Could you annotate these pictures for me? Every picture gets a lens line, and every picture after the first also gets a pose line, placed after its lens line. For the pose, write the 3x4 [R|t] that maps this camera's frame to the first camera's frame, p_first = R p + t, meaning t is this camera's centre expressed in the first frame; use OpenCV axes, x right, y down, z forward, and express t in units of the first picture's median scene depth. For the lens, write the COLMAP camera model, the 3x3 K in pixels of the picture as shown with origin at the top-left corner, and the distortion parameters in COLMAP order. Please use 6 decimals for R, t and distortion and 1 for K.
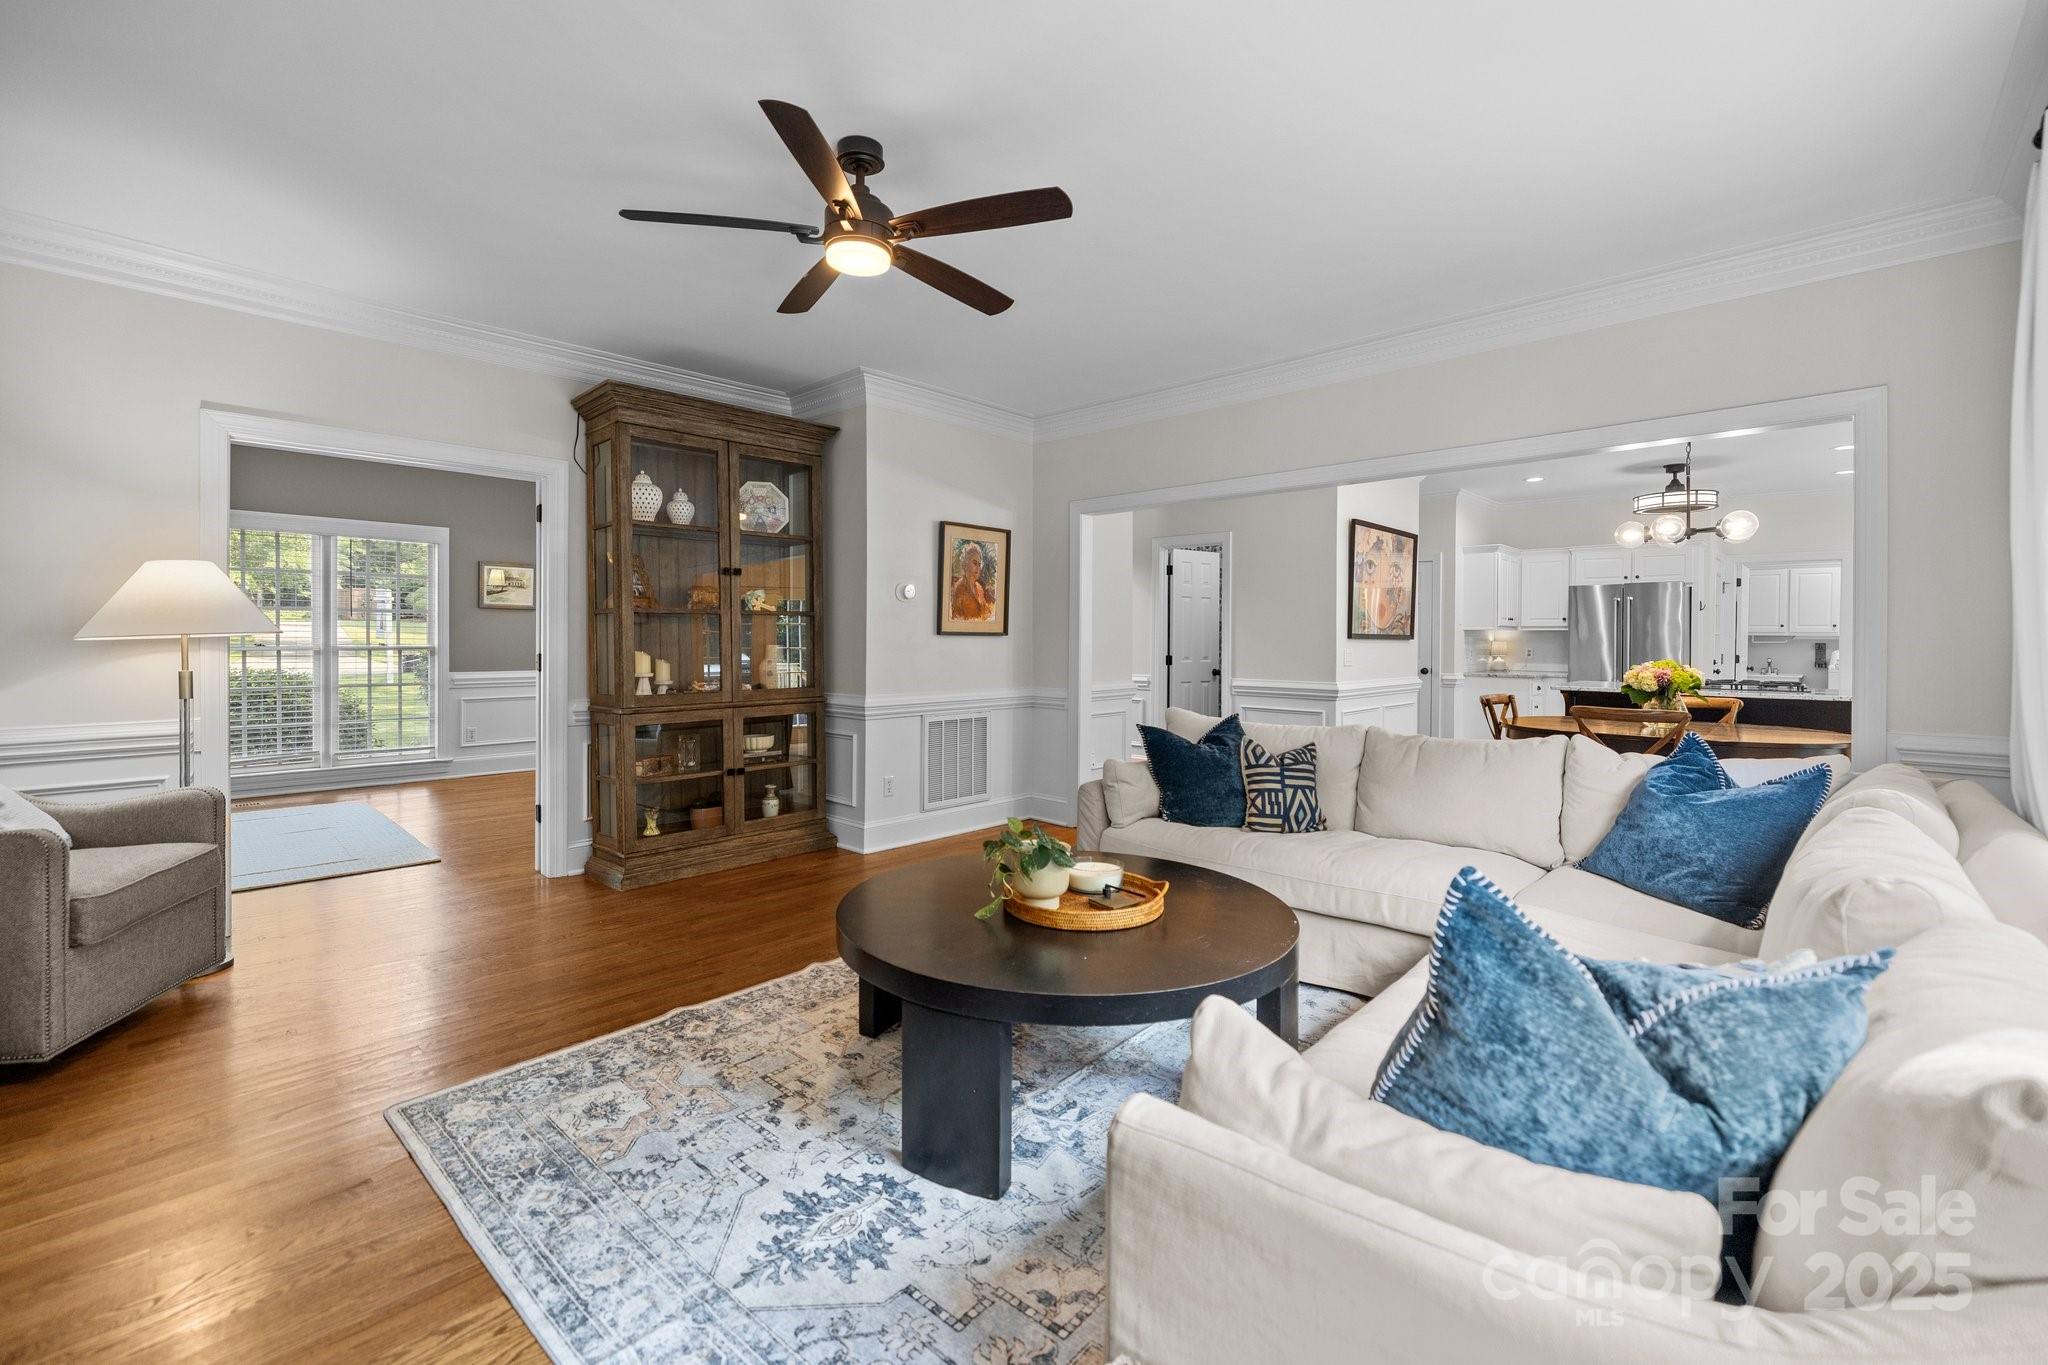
lens RADIAL K [[868.0, 0, 1006.0], [0, 868.0, 642.7], [0, 0, 1]] dist [0.000761, -0.000124]
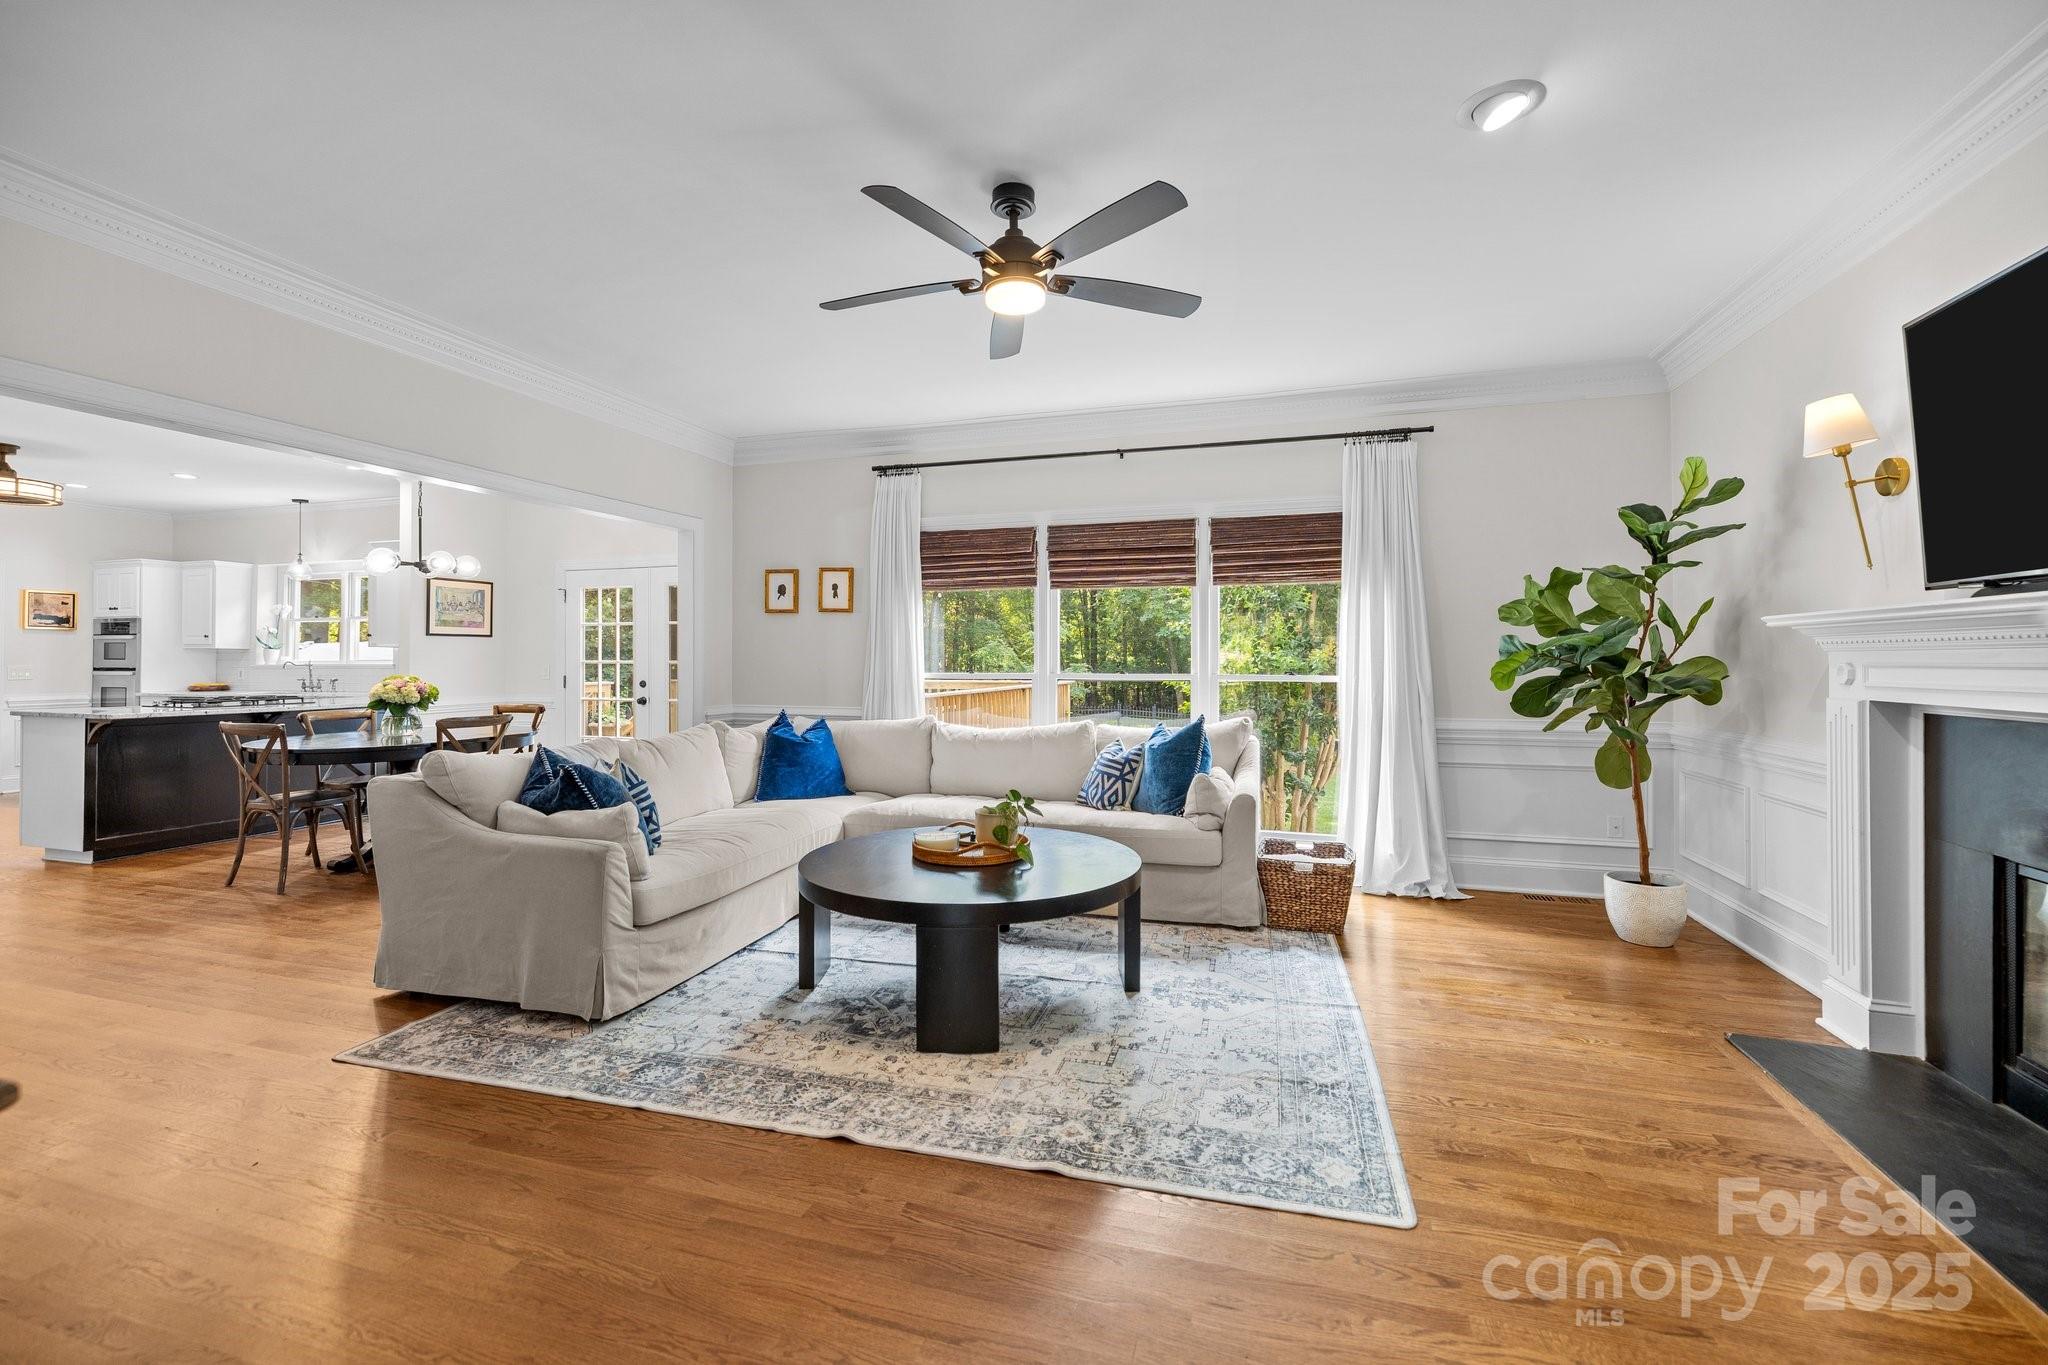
lens RADIAL K [[871.4, 0, 1014.5], [0, 871.4, 652.5], [0, 0, 1]] dist [-0.000773, -0.000433]
pose [[-0.443746, 0.004377, 0.896142, -1.177717], [0.002389, 0.999990, -0.003702, -0.006288], [-0.896149, 0.000498, -0.443752, 1.559069]]
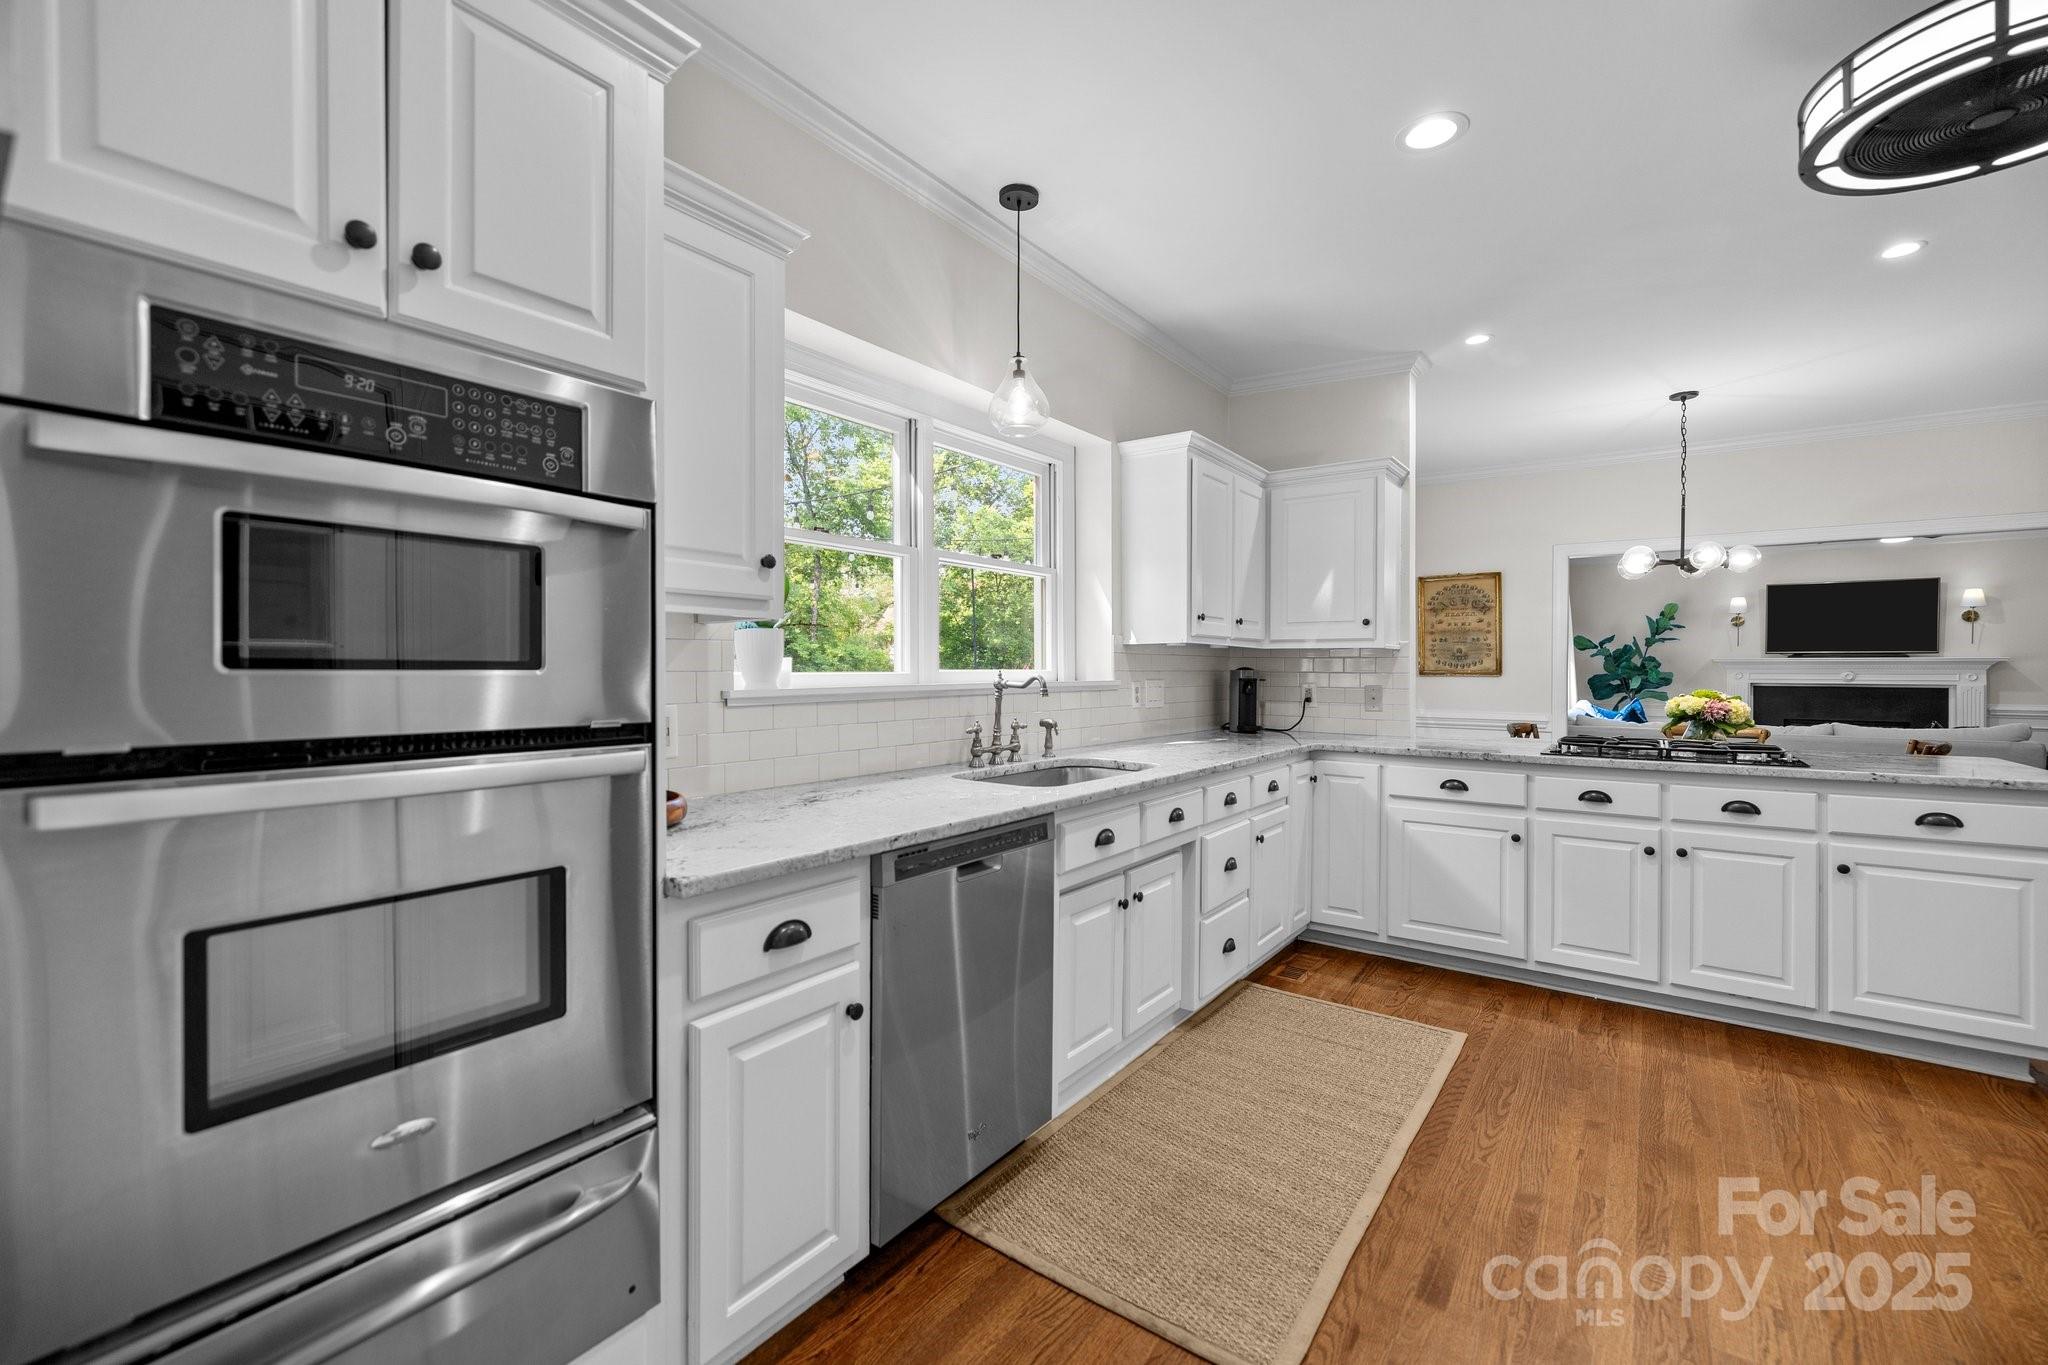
lens RADIAL K [[872.8, 0, 1003.7], [0, 872.8, 669.4], [0, 0, 1]] dist [-0.001442, -0.000449]
pose [[-0.992401, -0.007110, -0.122836, 3.265094], [-0.007771, 0.999958, 0.004907, -0.003722], [0.122796, 0.005825, -0.992415, 3.683975]]
